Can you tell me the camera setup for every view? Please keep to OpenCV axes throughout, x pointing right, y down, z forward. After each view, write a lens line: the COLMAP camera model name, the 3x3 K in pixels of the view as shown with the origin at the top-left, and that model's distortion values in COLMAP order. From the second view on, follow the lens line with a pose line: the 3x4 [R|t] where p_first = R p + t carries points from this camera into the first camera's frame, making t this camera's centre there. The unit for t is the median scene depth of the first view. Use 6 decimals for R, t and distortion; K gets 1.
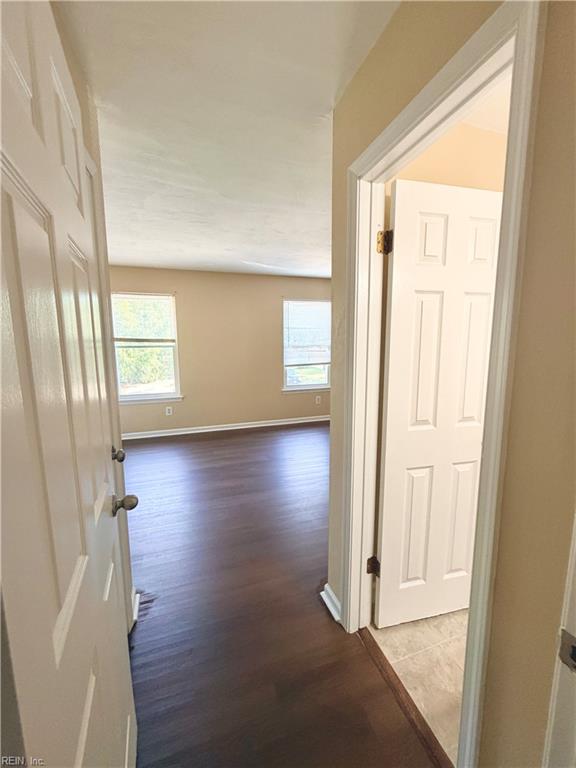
lens RADIAL K [[304.8, 0, 288.0], [0, 304.8, 384.0], [0, 0, 1]] dist [-0.001234, -0.000429]
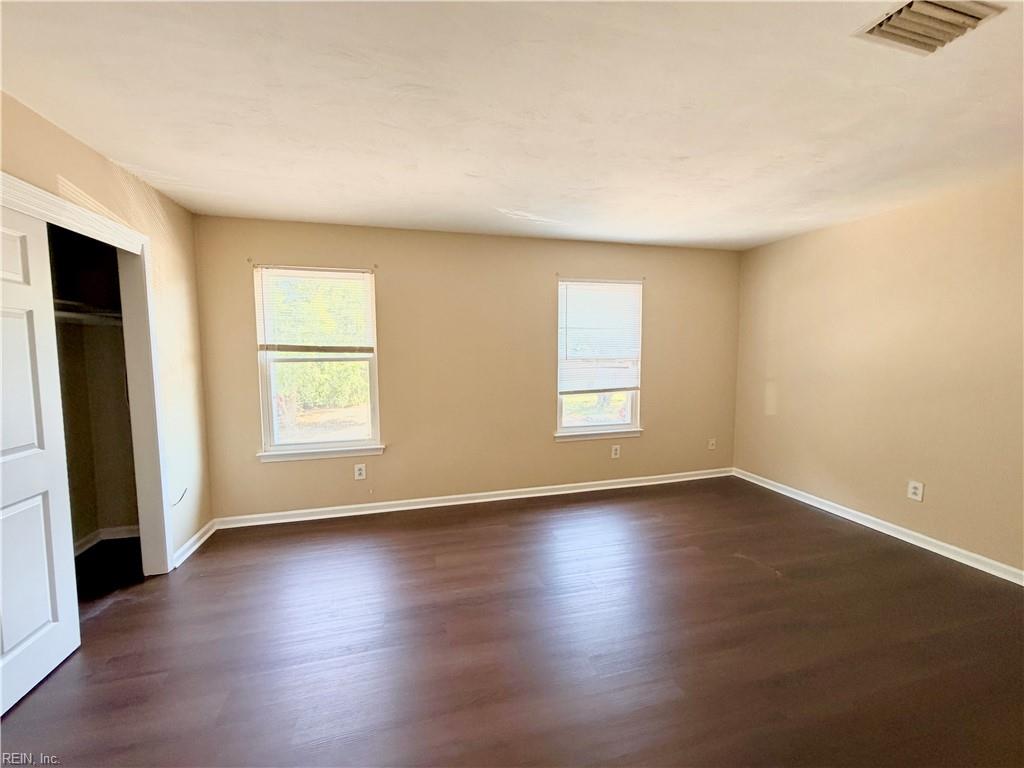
lens RADIAL K [[406.5, 0, 510.7], [0, 406.5, 385.2], [0, 0, 1]] dist [-0.001234, -0.000429]
pose [[0.998412, 0.004029, -0.056194, -0.062691], [-0.007247, 0.998338, -0.057174, -0.030769], [0.055870, 0.057490, 0.996782, 0.235630]]
